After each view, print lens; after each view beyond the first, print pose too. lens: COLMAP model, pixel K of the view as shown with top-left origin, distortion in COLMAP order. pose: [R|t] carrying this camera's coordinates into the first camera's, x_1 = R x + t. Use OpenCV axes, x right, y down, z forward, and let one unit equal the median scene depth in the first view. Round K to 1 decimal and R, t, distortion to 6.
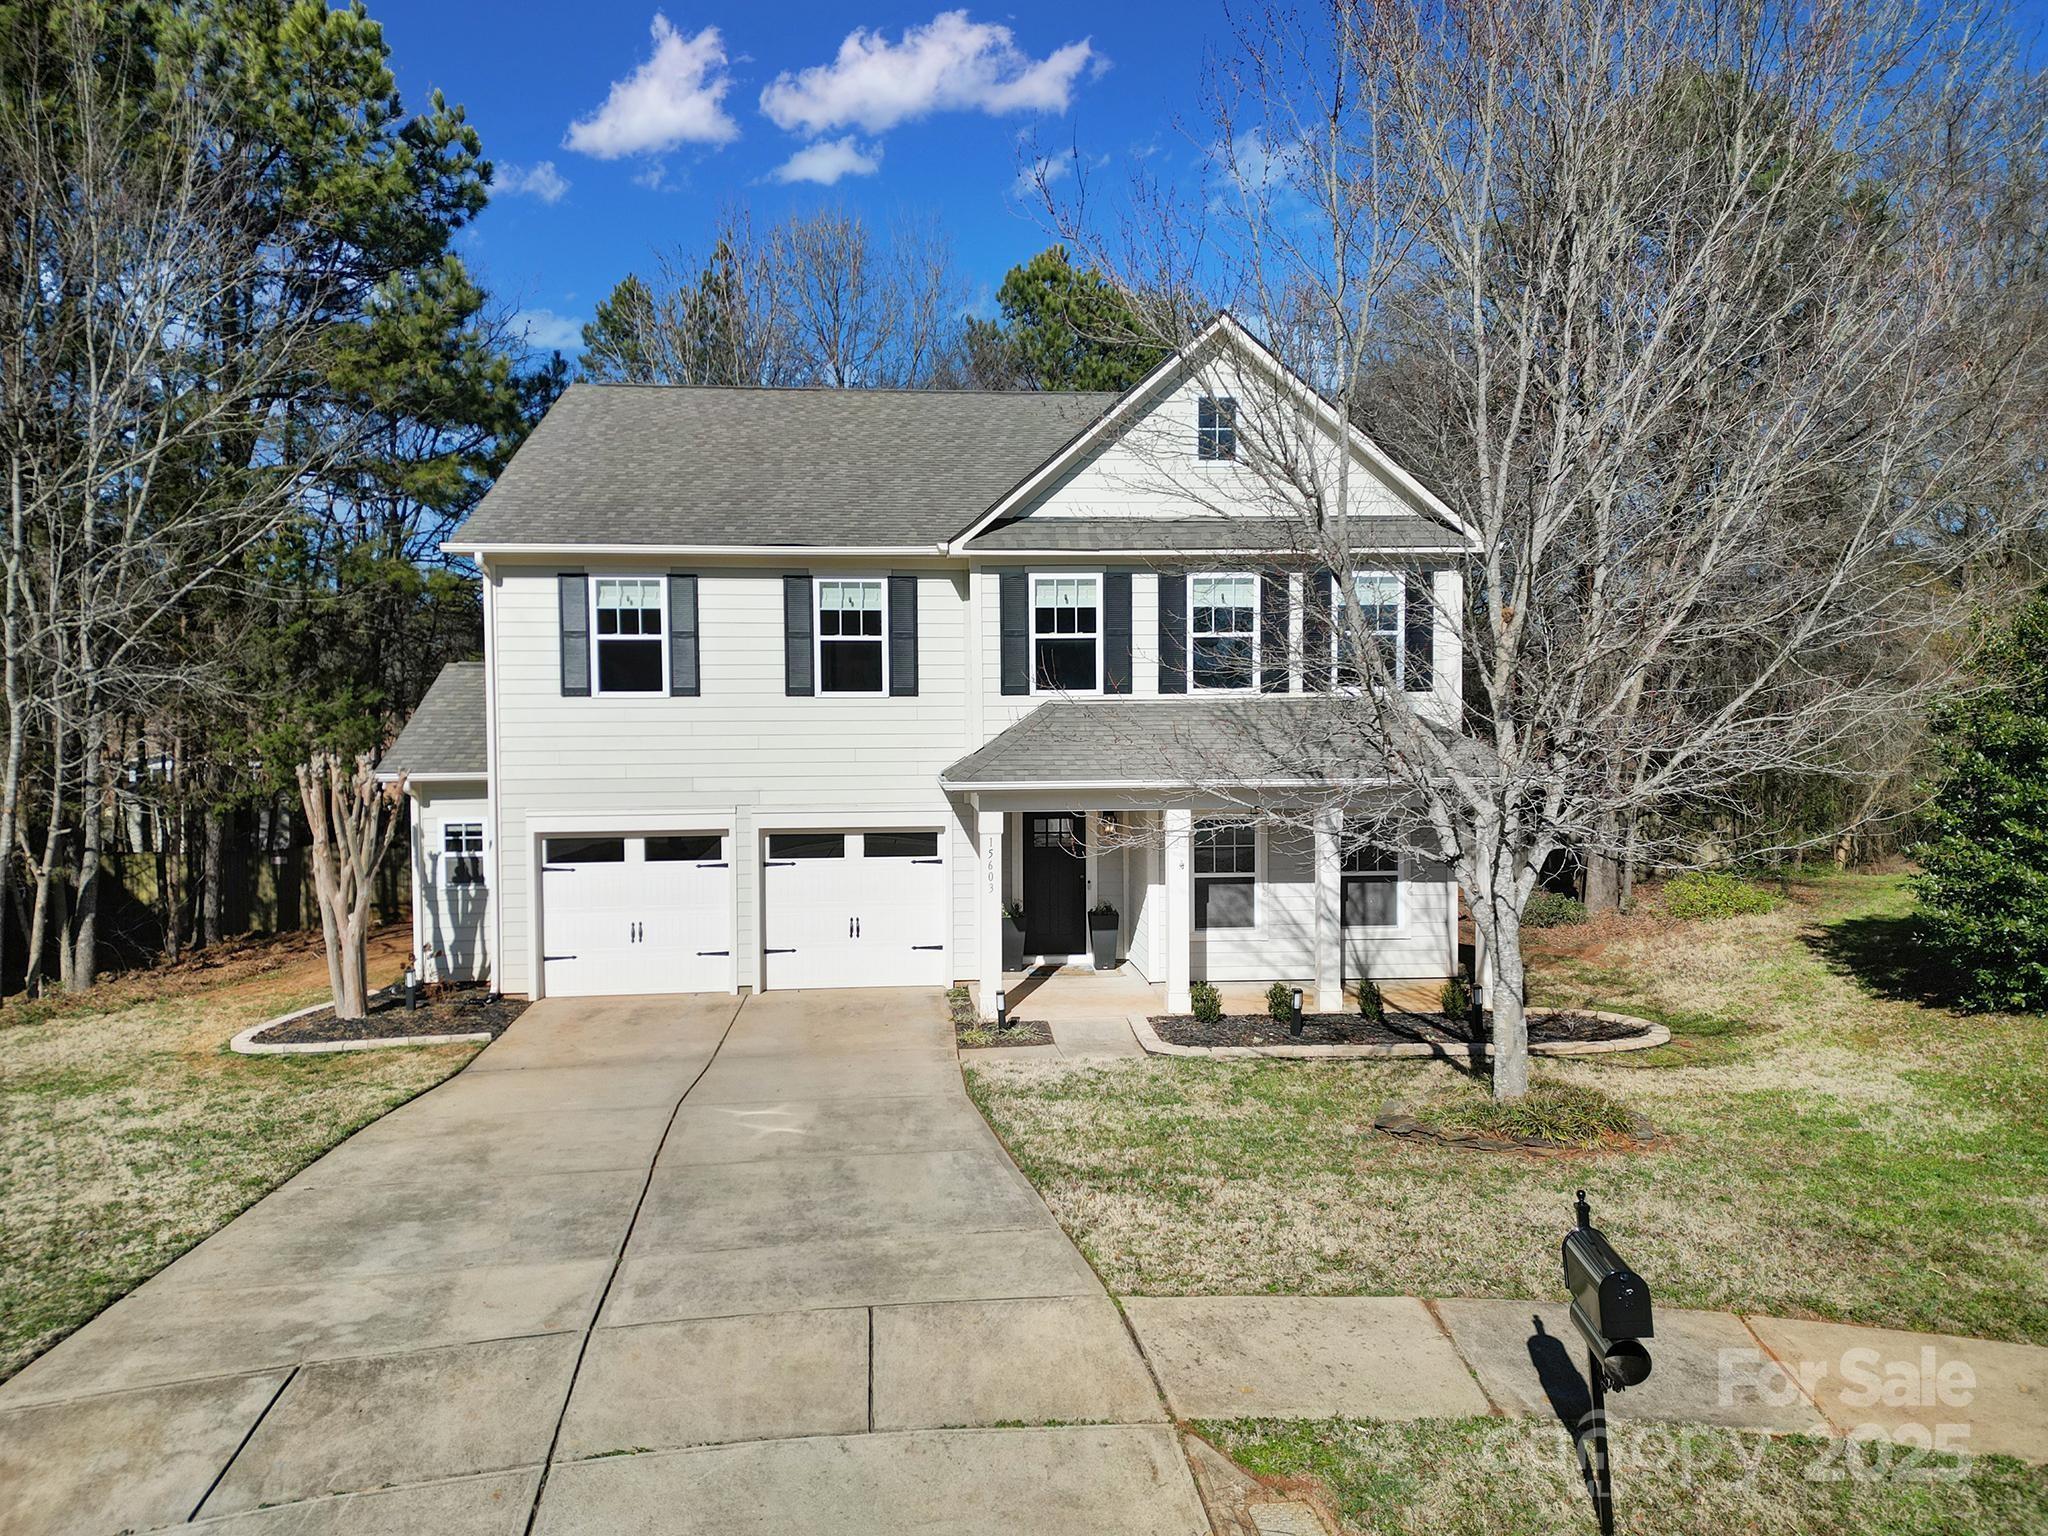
lens RADIAL K [[1426.1, 0, 1024.4], [0, 1426.1, 771.0], [0, 0, 1]] dist [0.055079, -0.045299]
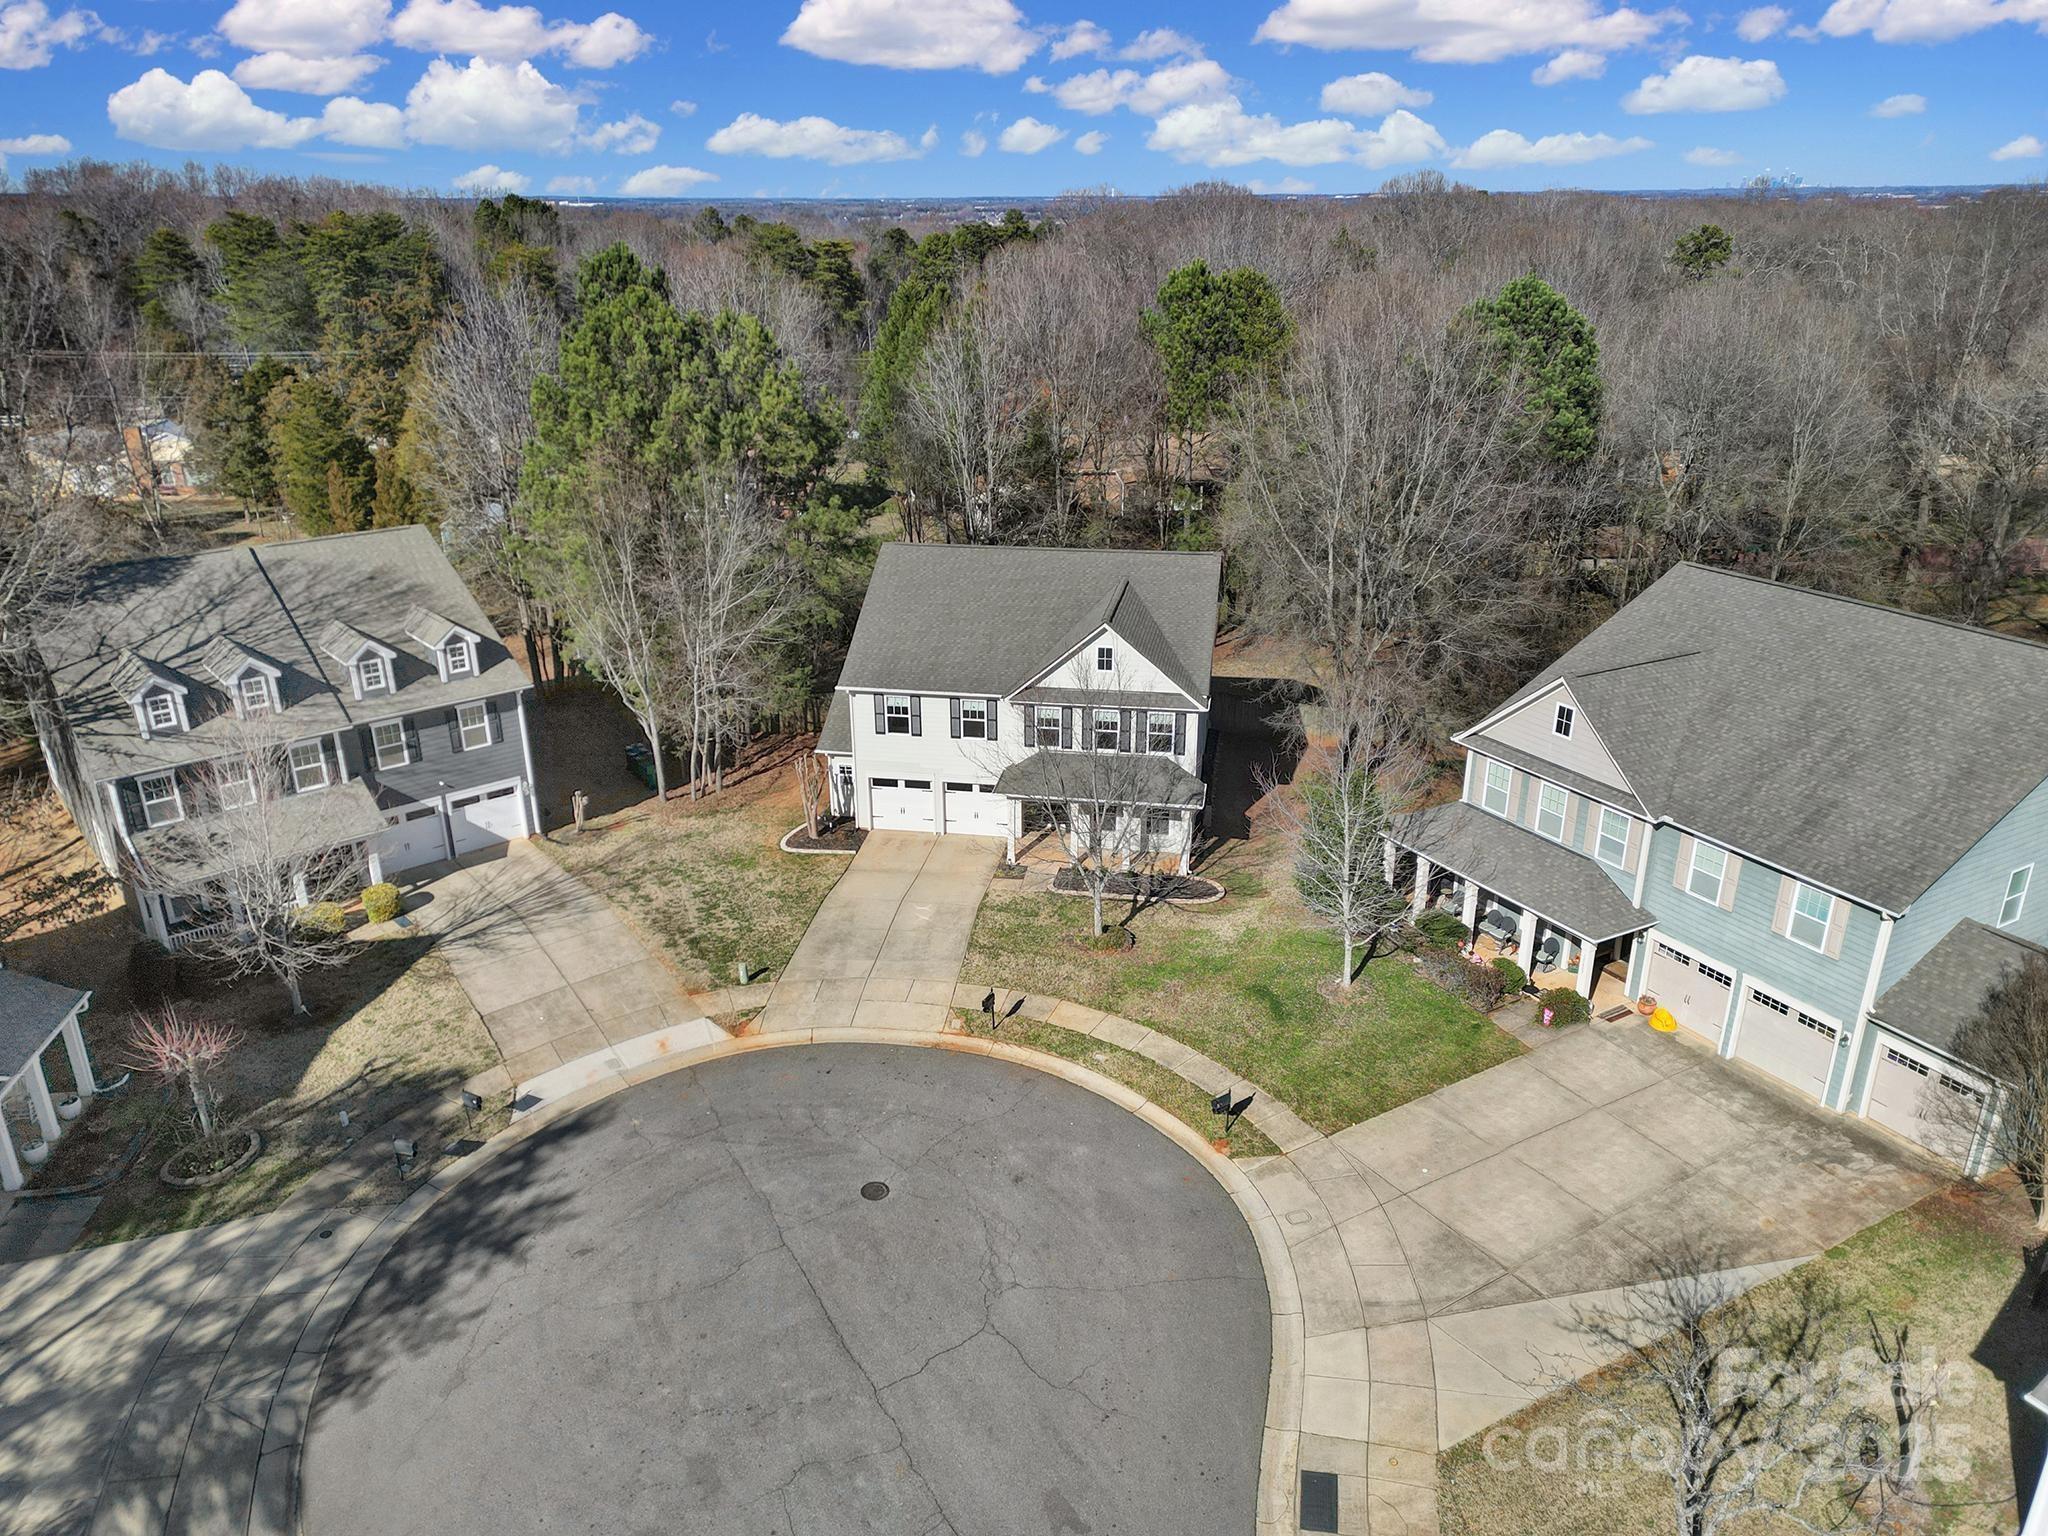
lens RADIAL K [[1426.1, 0, 1027.4], [0, 1426.1, 771.8], [0, 0, 1]] dist [0.055079, -0.045299]
pose [[0.967987, 0.095772, -0.232010, 0.636343], [-0.011202, 0.939907, 0.341248, -0.953235], [0.250750, -0.327724, 0.910890, -1.537990]]
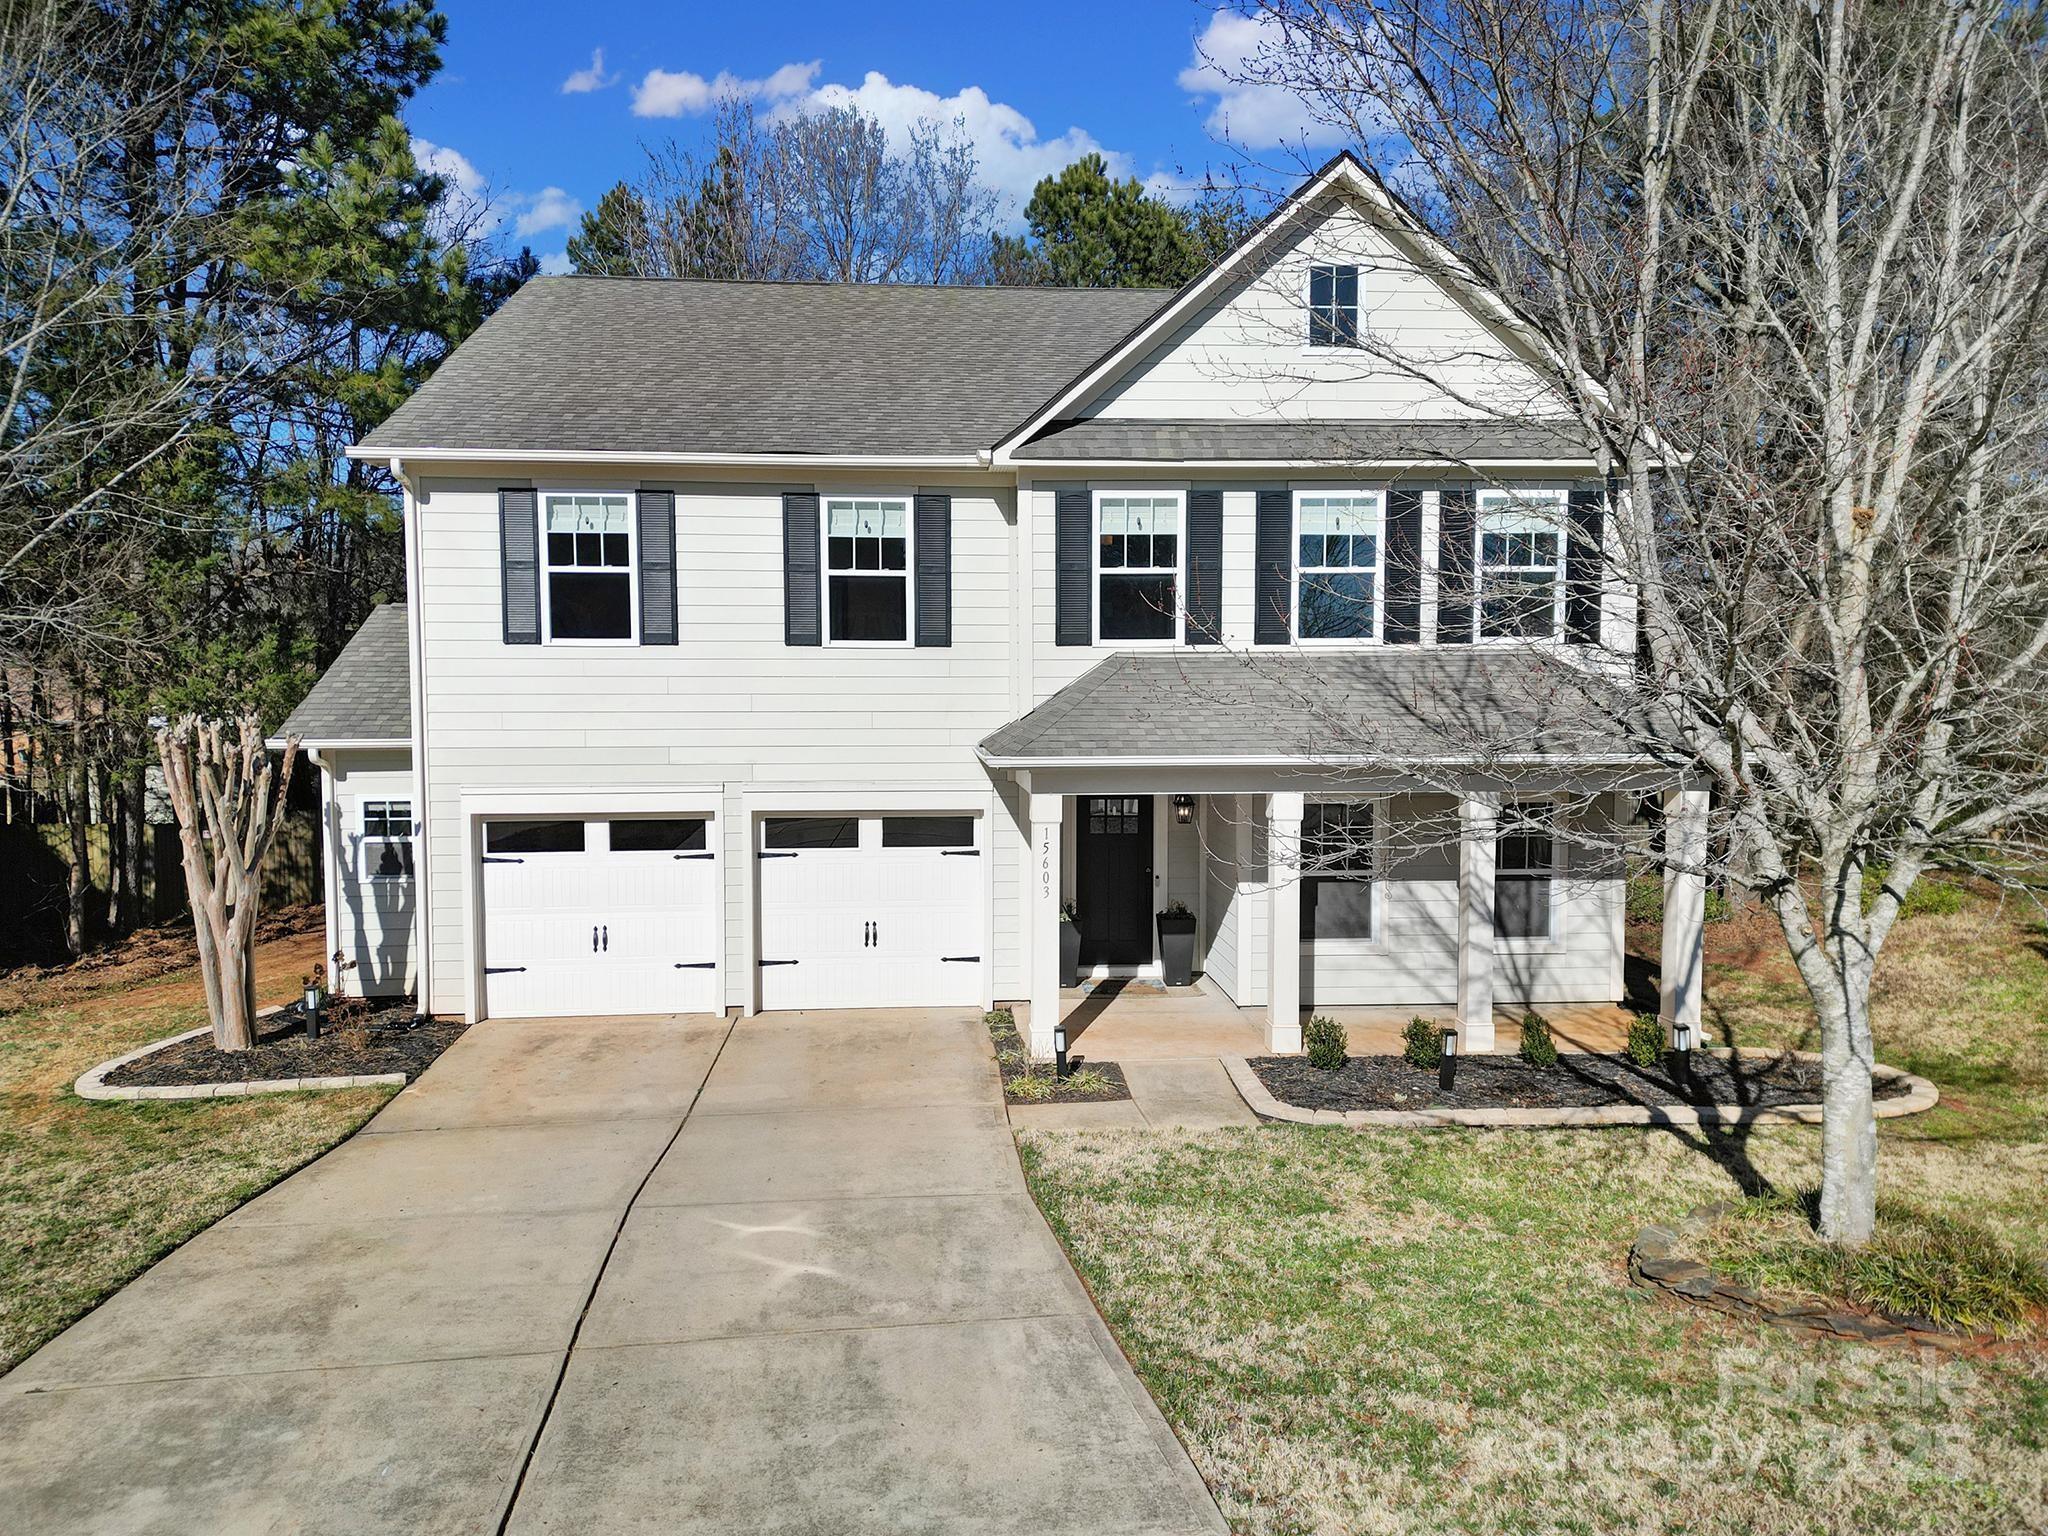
lens RADIAL K [[1426.1, 0, 1017.0], [0, 1426.1, 769.6], [0, 0, 1]] dist [0.055079, -0.045299]
pose [[0.999906, 0.006274, -0.012189, -0.028203], [-0.005957, 0.999647, 0.025885, -0.004363], [0.012347, -0.025810, 0.999591, 0.205475]]
